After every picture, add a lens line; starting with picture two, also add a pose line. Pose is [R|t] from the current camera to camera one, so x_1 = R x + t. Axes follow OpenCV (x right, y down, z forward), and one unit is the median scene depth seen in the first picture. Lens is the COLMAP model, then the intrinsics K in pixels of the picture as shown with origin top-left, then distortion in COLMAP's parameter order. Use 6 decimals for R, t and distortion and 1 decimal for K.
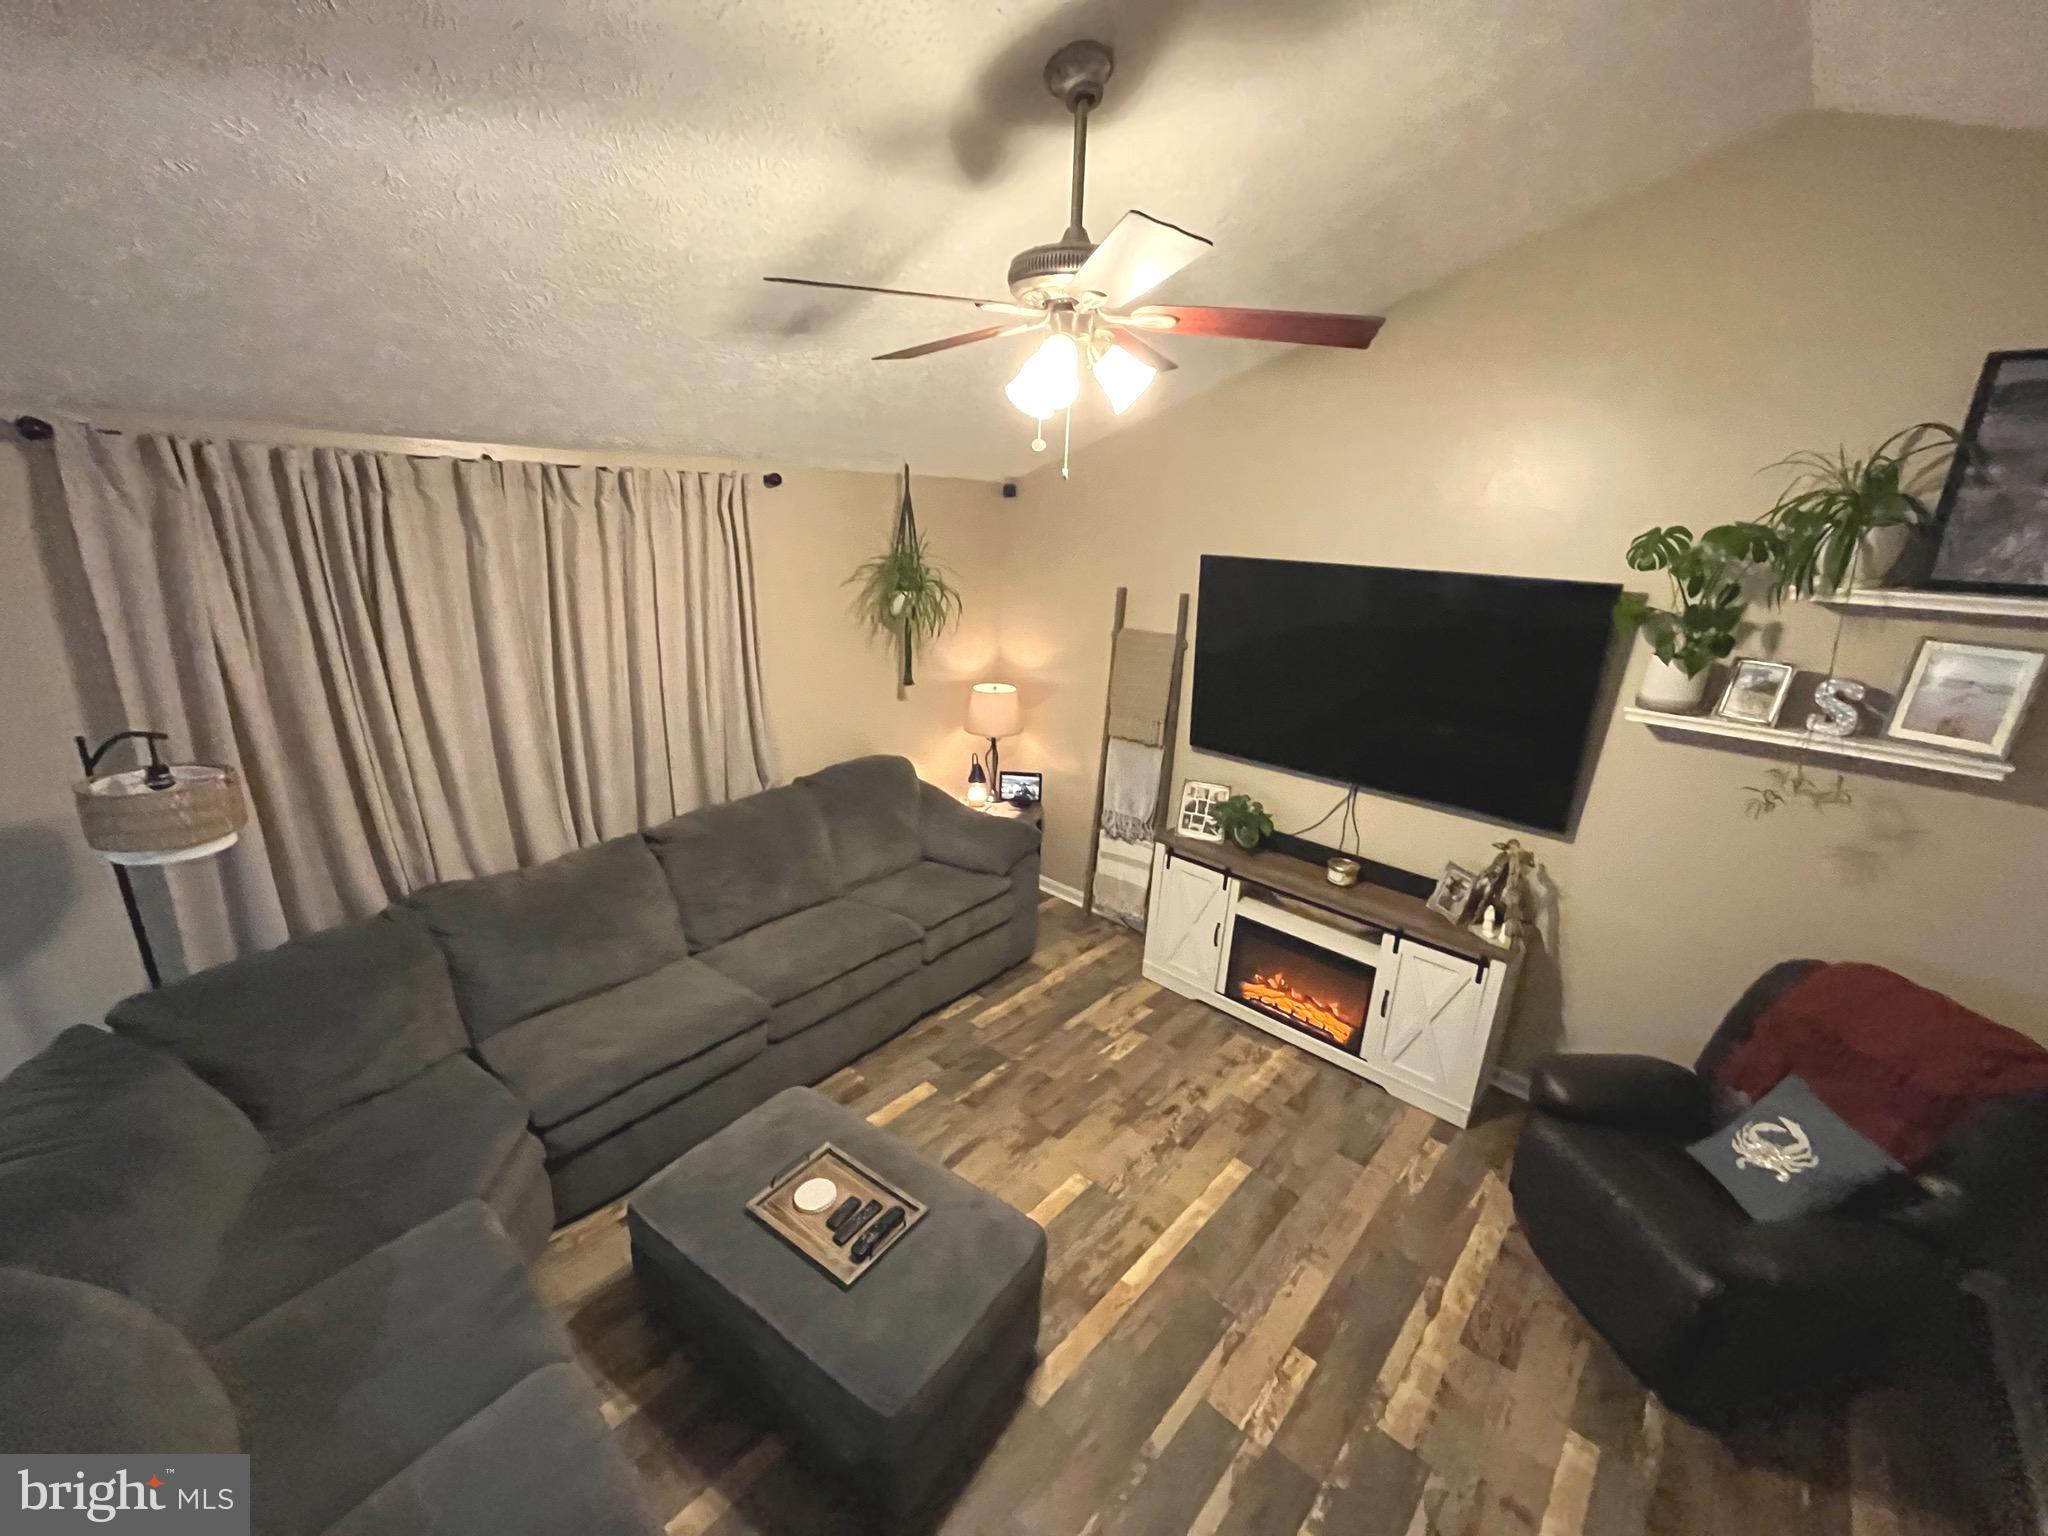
lens RADIAL K [[824.0, 0, 1031.8], [0, 824.0, 771.4], [0, 0, 1]] dist [-0.012680, -0.000233]
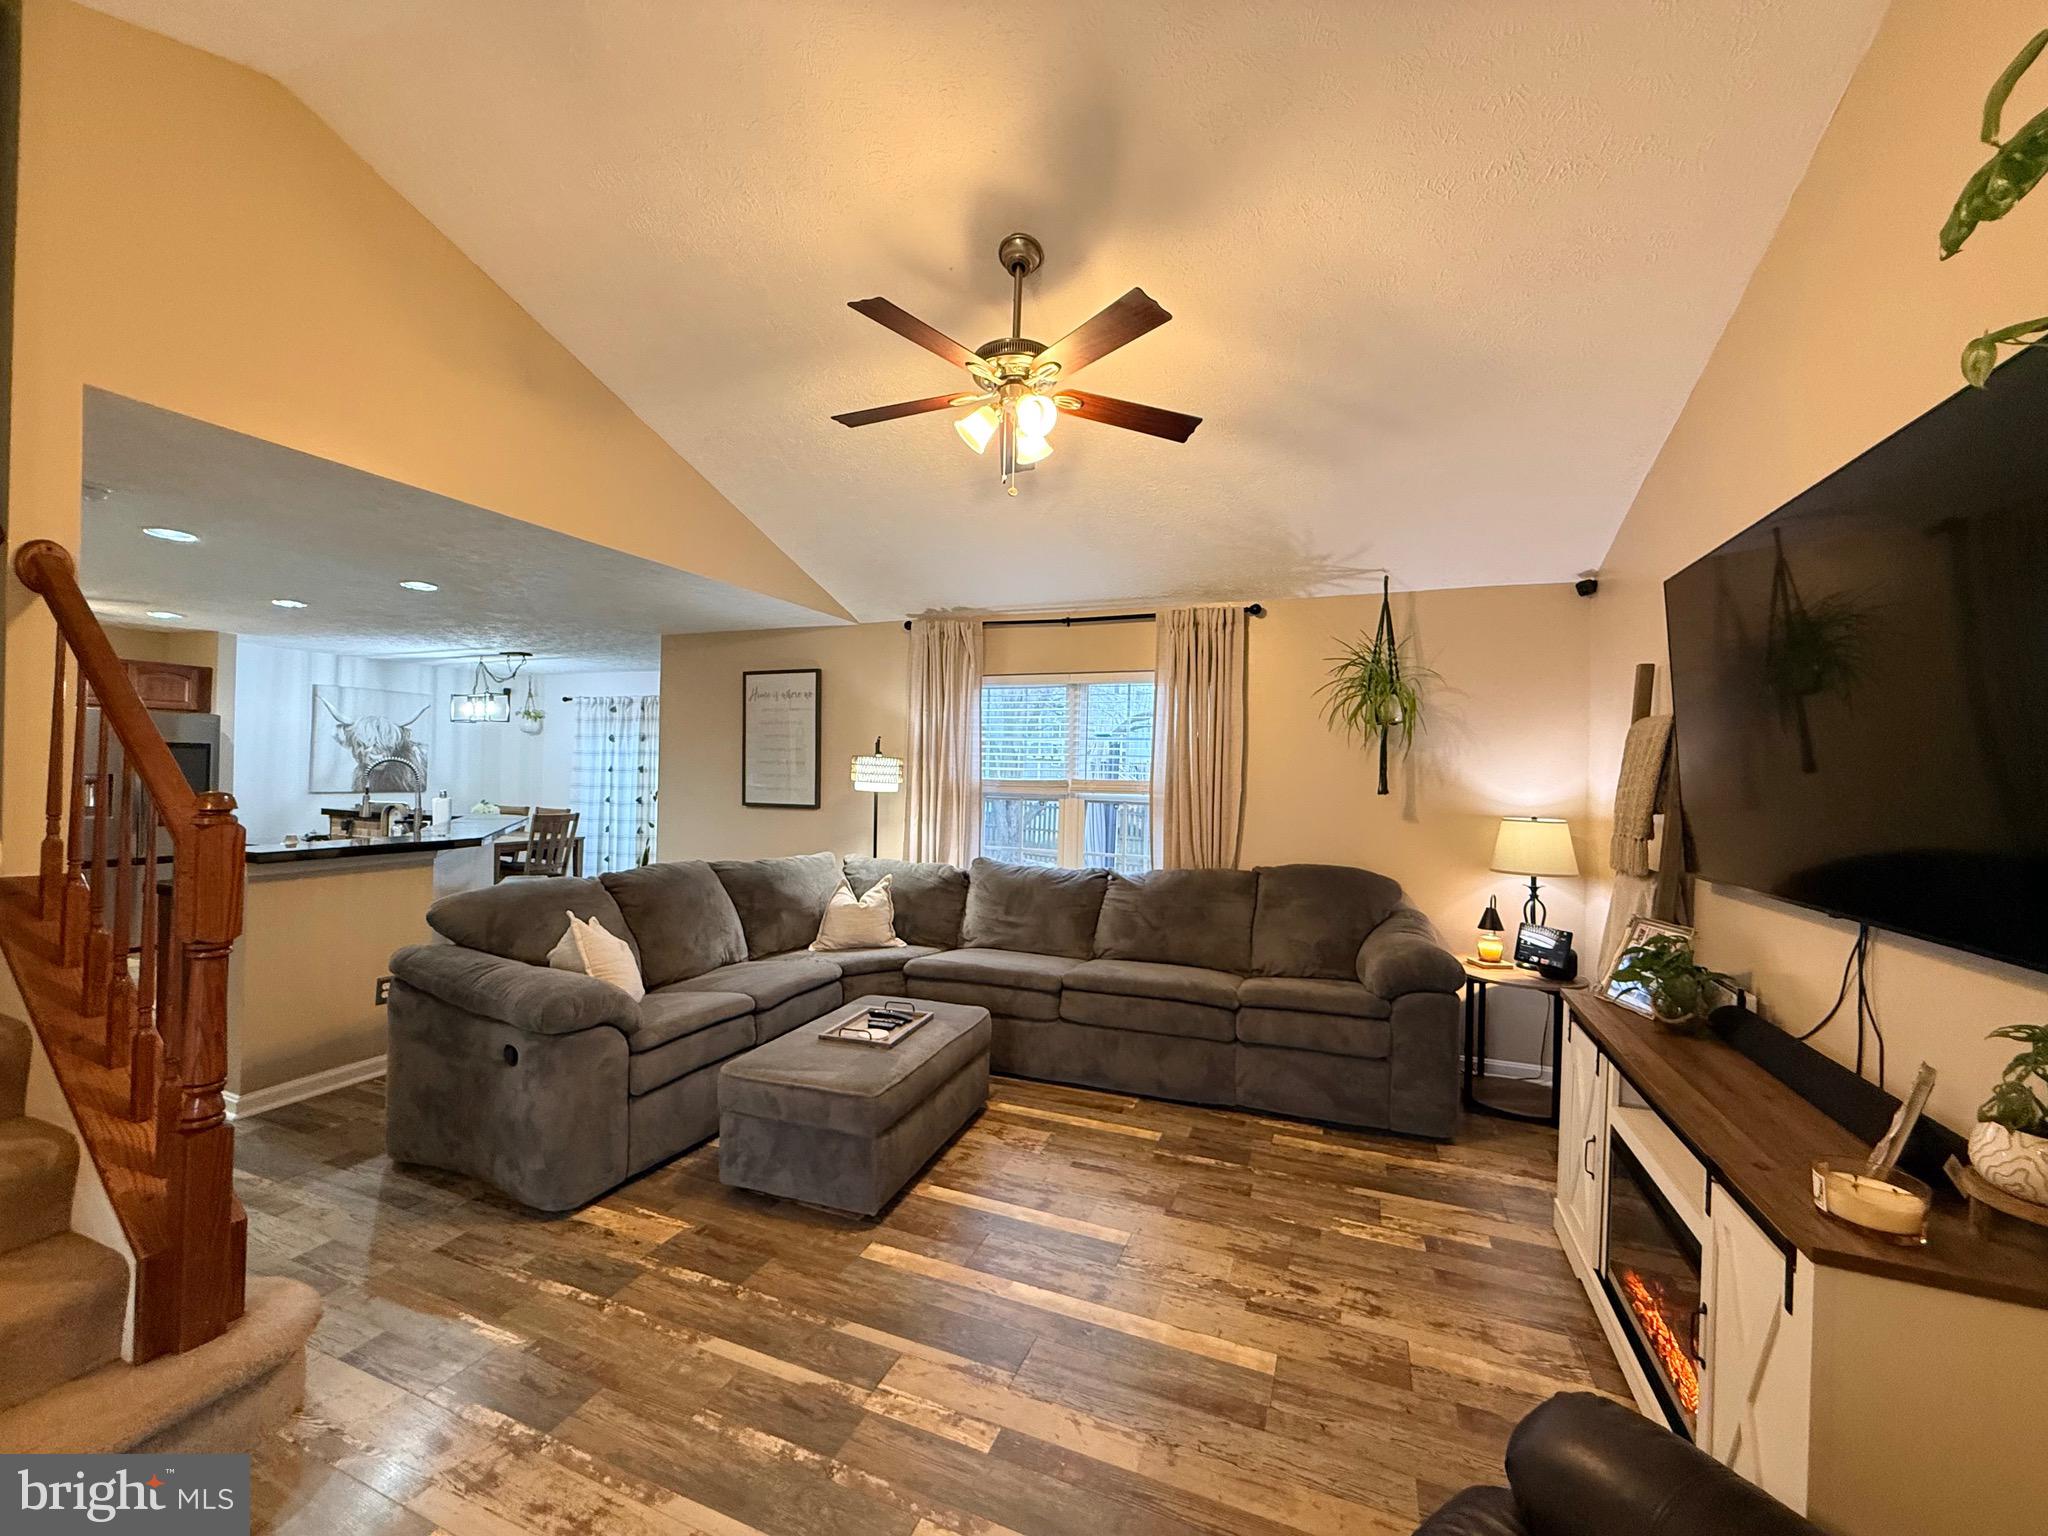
lens RADIAL K [[819.6, 0, 1019.8], [0, 819.6, 771.4], [0, 0, 1]] dist [-0.002025, 0.000609]
pose [[0.343758, -0.036842, -0.938335, 0.823341], [-0.285390, 0.947868, -0.141769, 0.170374], [0.894641, 0.316525, 0.315323, 0.444358]]
